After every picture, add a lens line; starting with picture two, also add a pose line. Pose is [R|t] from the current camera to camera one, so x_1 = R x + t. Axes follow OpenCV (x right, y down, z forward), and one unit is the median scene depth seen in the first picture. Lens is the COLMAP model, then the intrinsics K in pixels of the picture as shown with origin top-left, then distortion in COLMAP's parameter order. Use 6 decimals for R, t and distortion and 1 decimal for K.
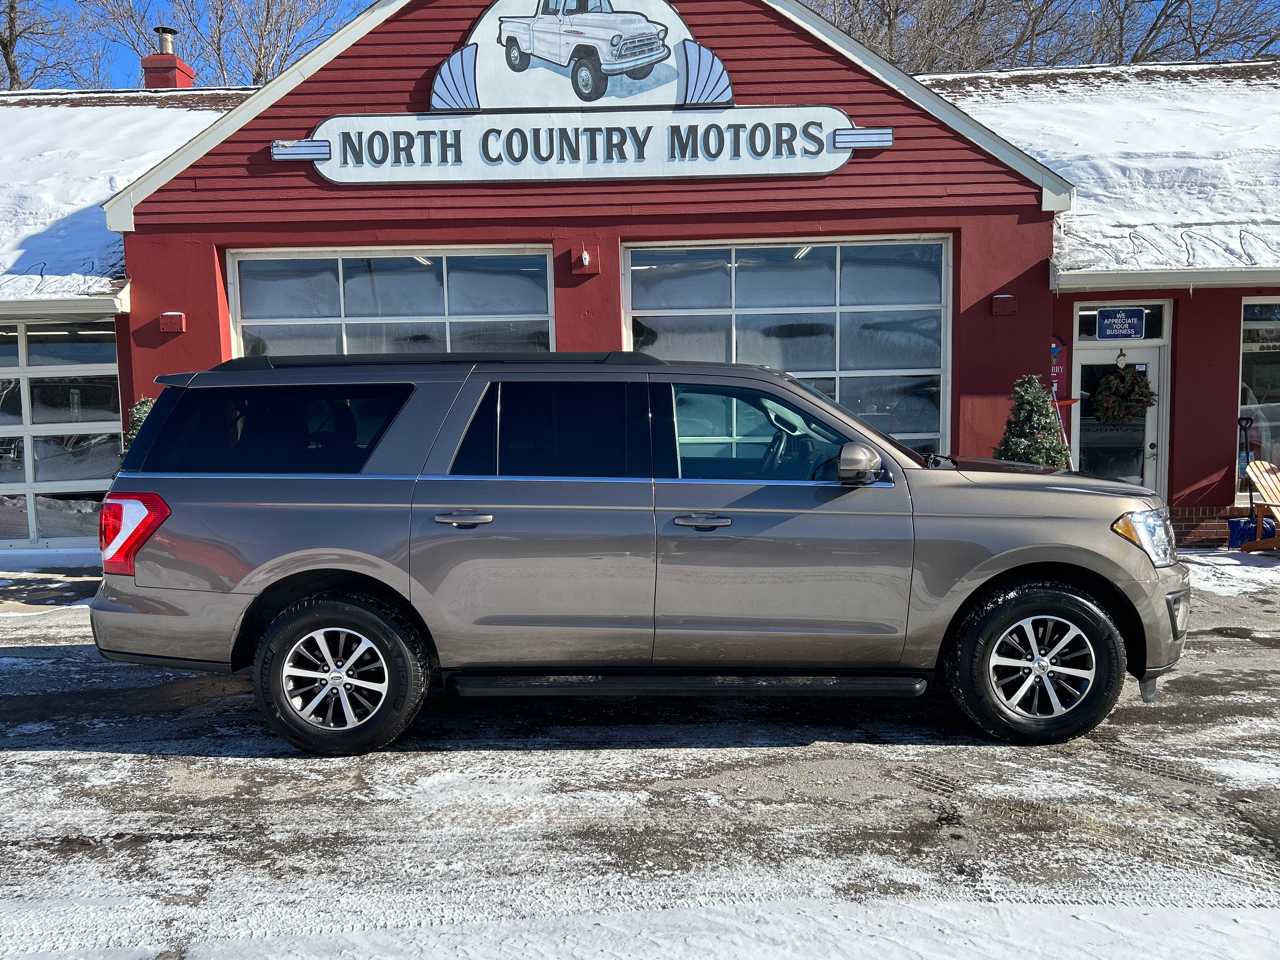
lens RADIAL K [[925.8, 0, 647.8], [0, 925.8, 482.3], [0, 0, 1]] dist [0.010494, -0.025219]
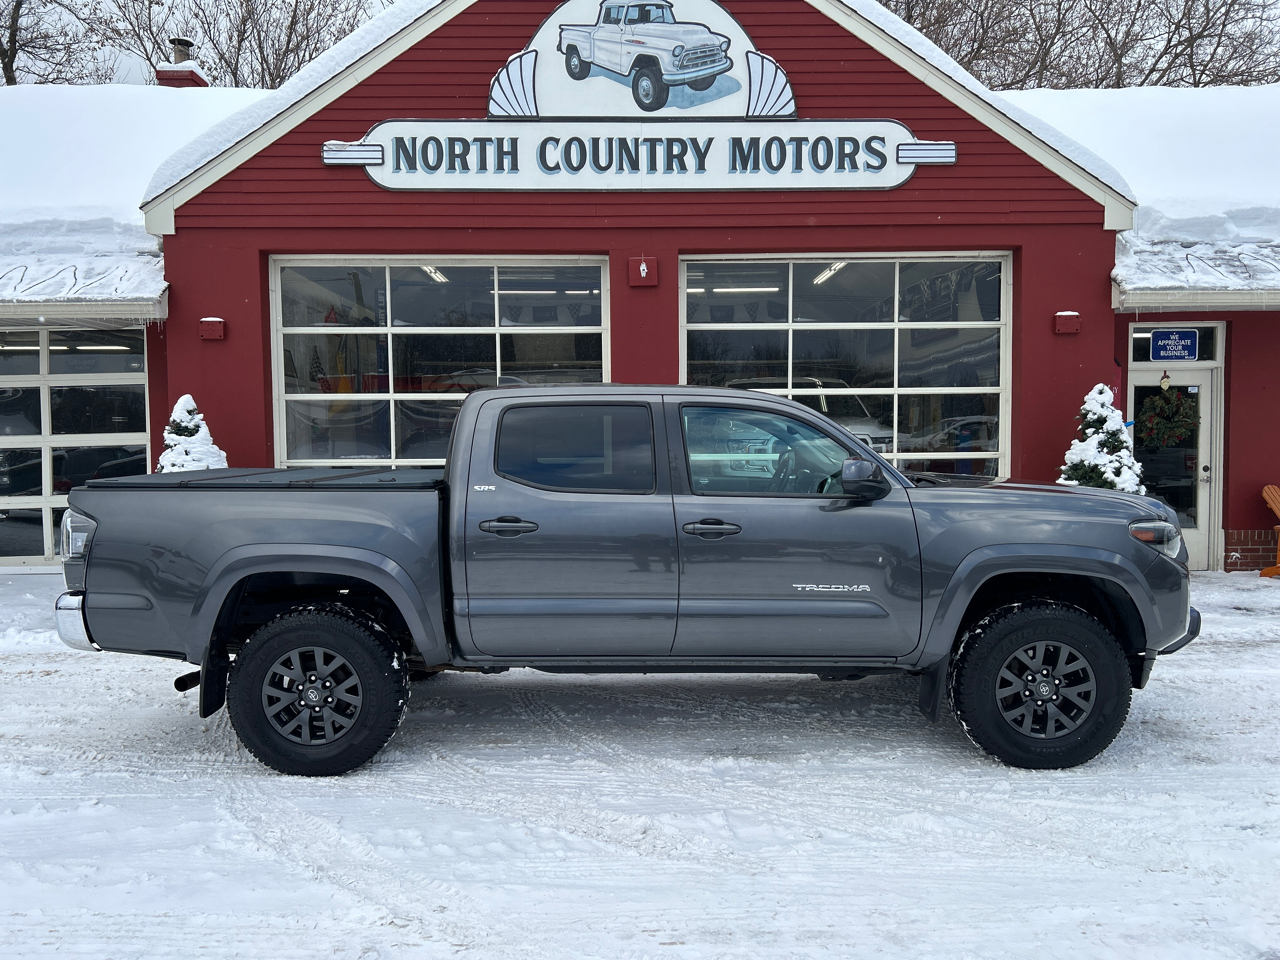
lens RADIAL K [[925.8, 0, 643.8], [0, 925.8, 481.3], [0, 0, 1]] dist [0.010494, -0.025219]
pose [[0.999473, 0.008496, 0.031328, -0.096735], [-0.007320, 0.999271, -0.037471, 0.017666], [-0.031623, 0.037222, 0.998807, 0.033372]]
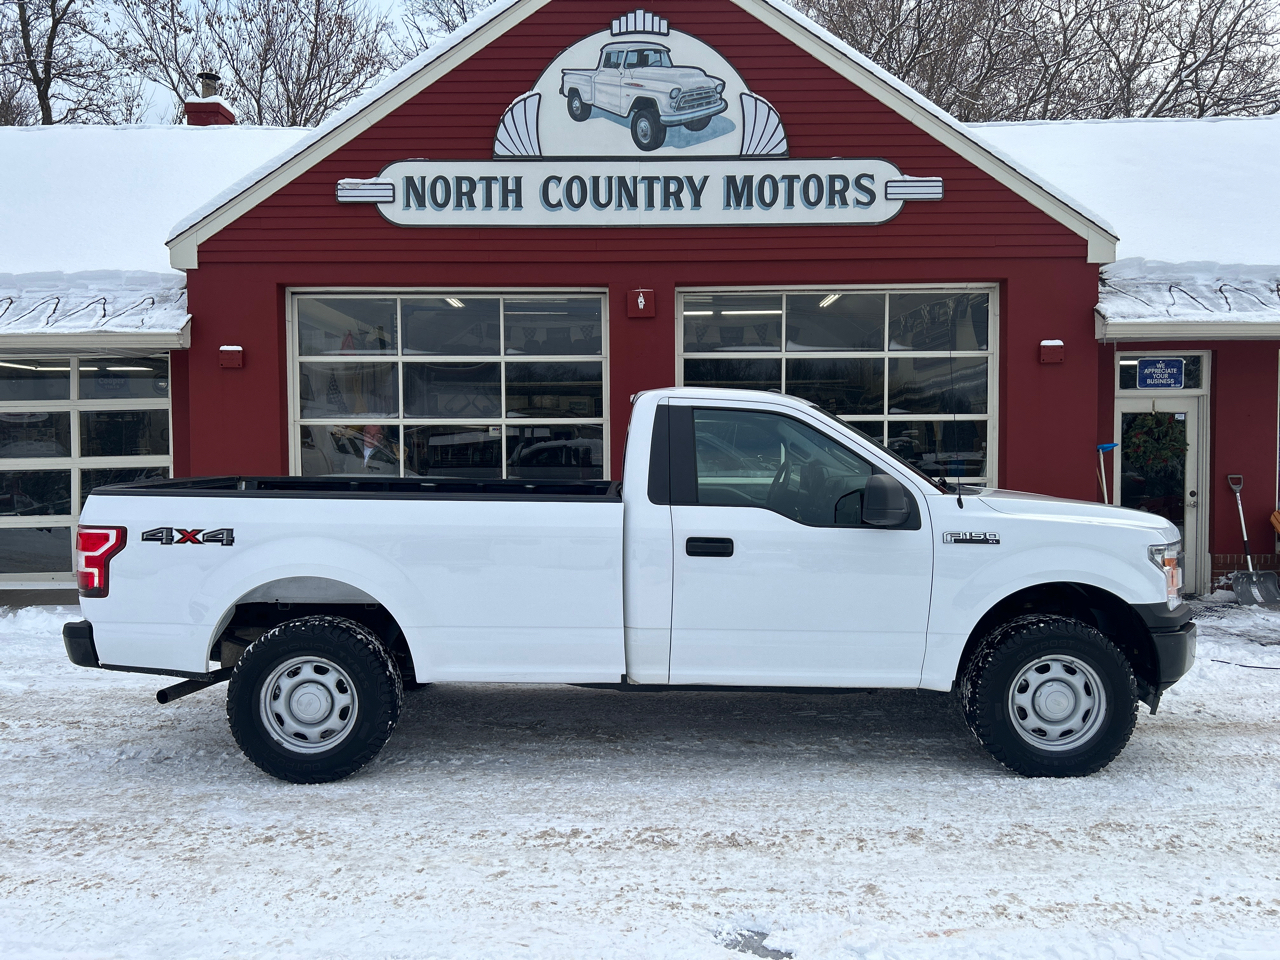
lens RADIAL K [[925.8, 0, 644.6], [0, 925.8, 481.9], [0, 0, 1]] dist [0.010494, -0.025219]
pose [[0.999878, 0.013360, 0.008055, -0.069910], [-0.012944, 0.998681, -0.049688, 0.006623], [-0.008708, 0.049578, 0.998732, -0.008126]]
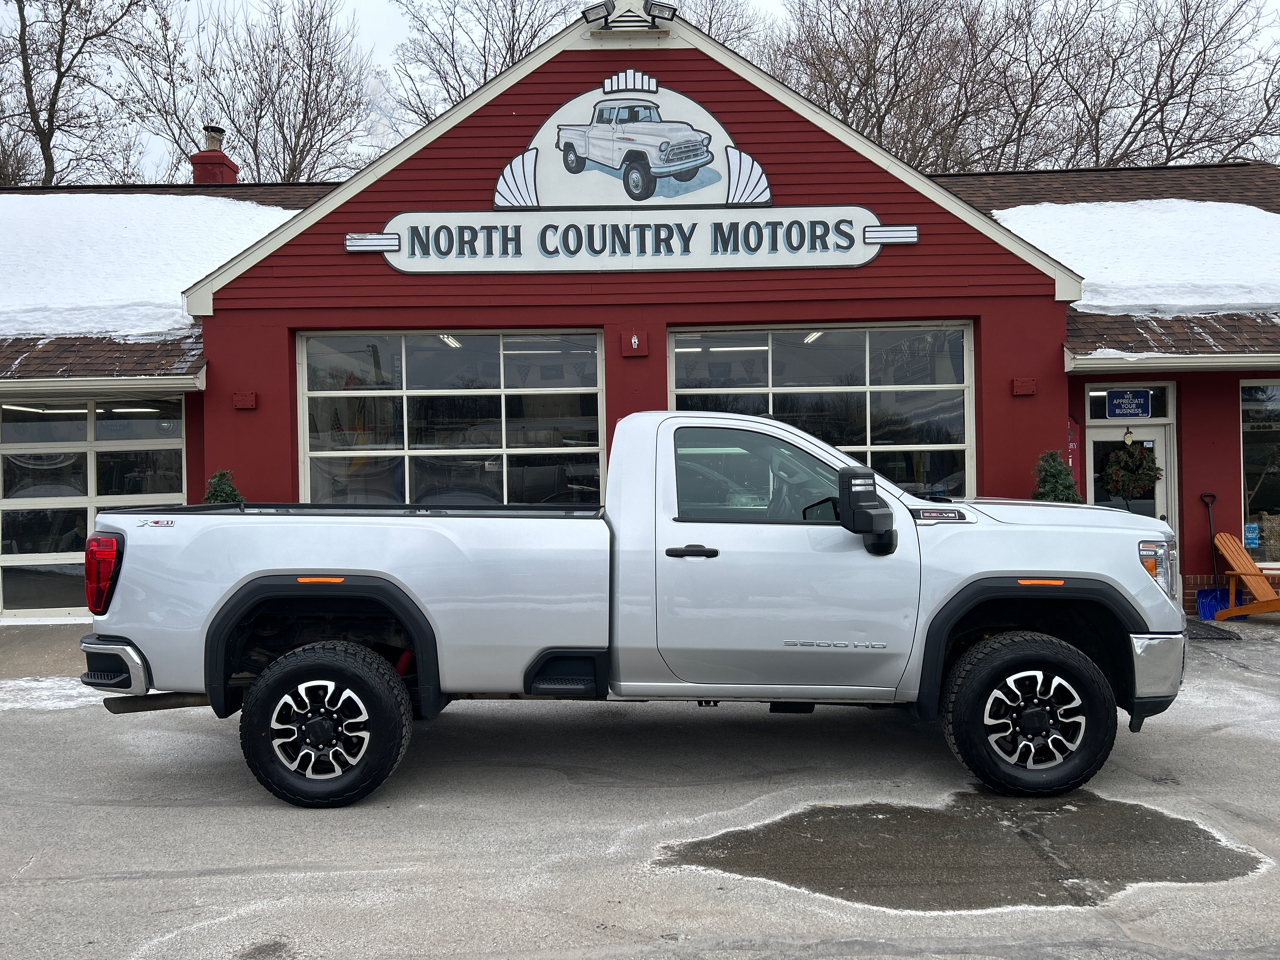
lens RADIAL K [[925.8, 0, 639.6], [0, 925.8, 483.6], [0, 0, 1]] dist [0.010494, -0.025219]
pose [[0.999883, 0.001350, 0.015243, -0.078787], [-0.000050, 0.996387, -0.084932, 0.013408], [-0.015303, 0.084922, 0.996270, -0.057536]]
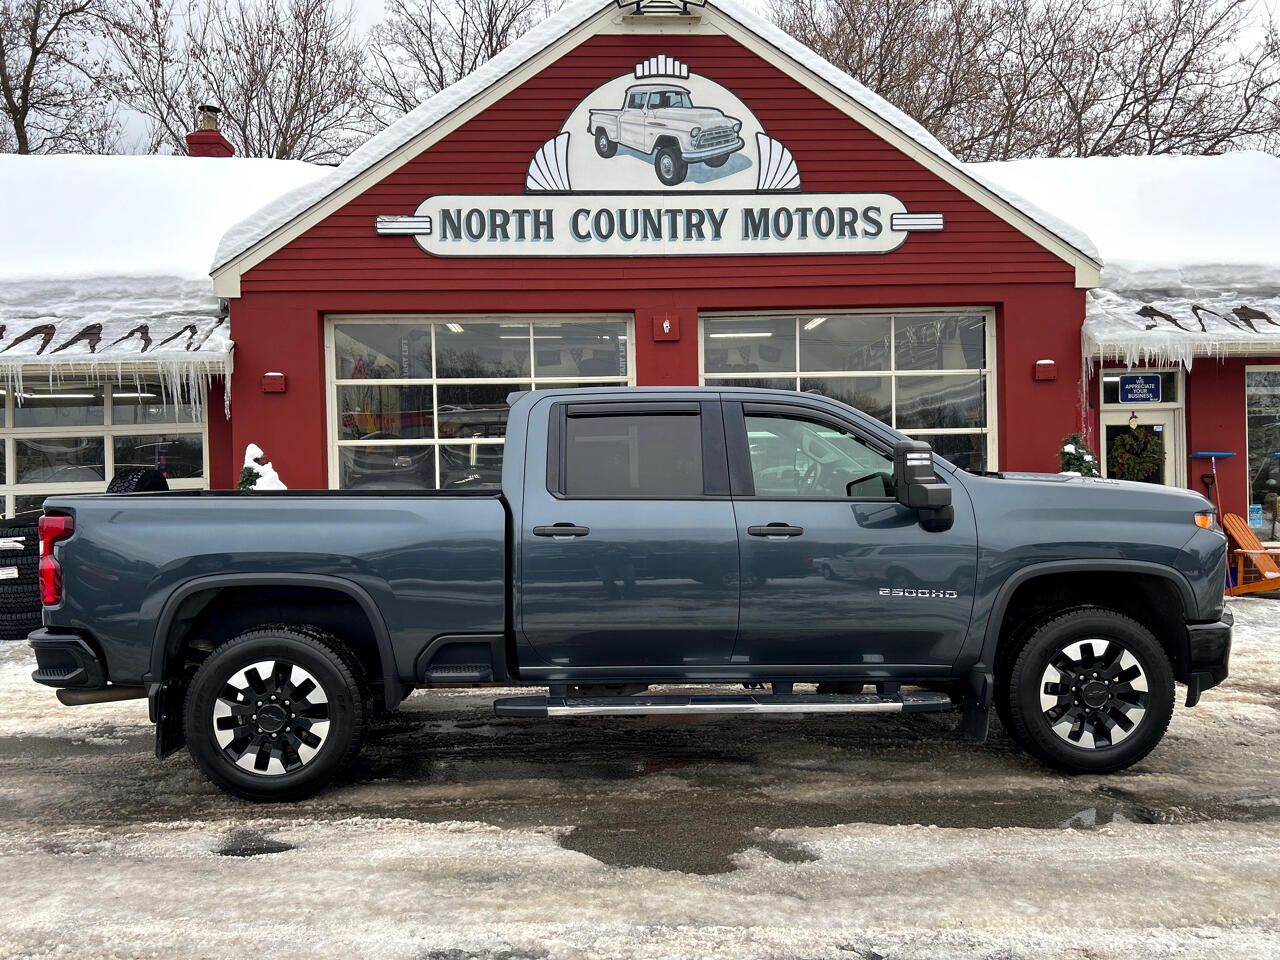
lens RADIAL K [[925.8, 0, 641.4], [0, 925.8, 481.0], [0, 0, 1]] dist [0.010494, -0.025219]
pose [[0.998361, -0.001517, 0.057216, -0.160667], [0.005793, 0.997193, -0.074648, 0.019266], [-0.056942, 0.074858, 0.995567, -0.063660]]
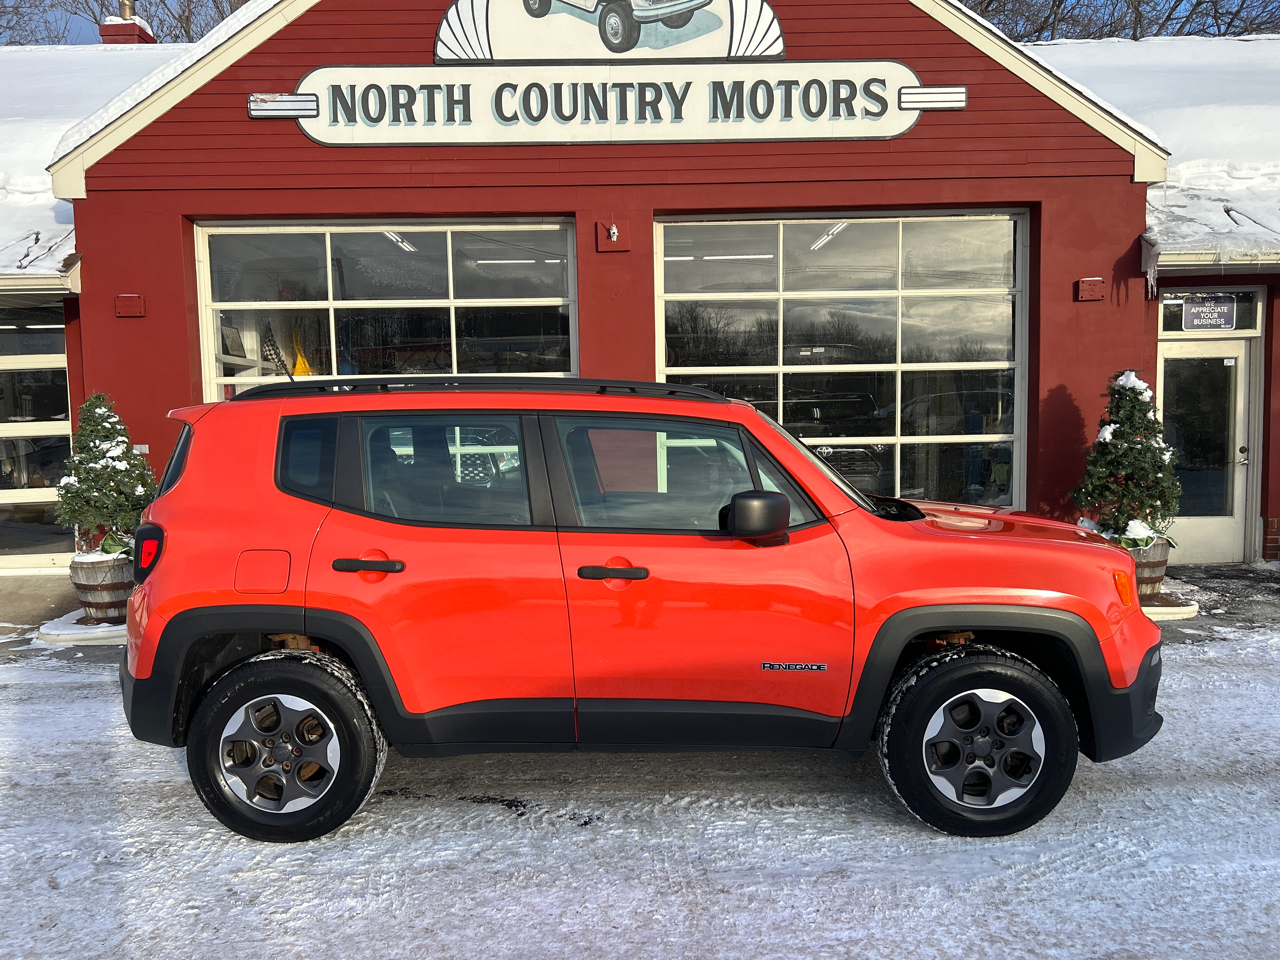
lens RADIAL K [[925.8, 0, 638.8], [0, 925.8, 475.5], [0, 0, 1]] dist [0.010494, -0.025219]
pose [[0.999661, -0.000923, 0.026008, -0.067516], [0.001286, 0.999902, -0.013930, -0.002802], [-0.025993, 0.013959, 0.999565, 0.137238]]
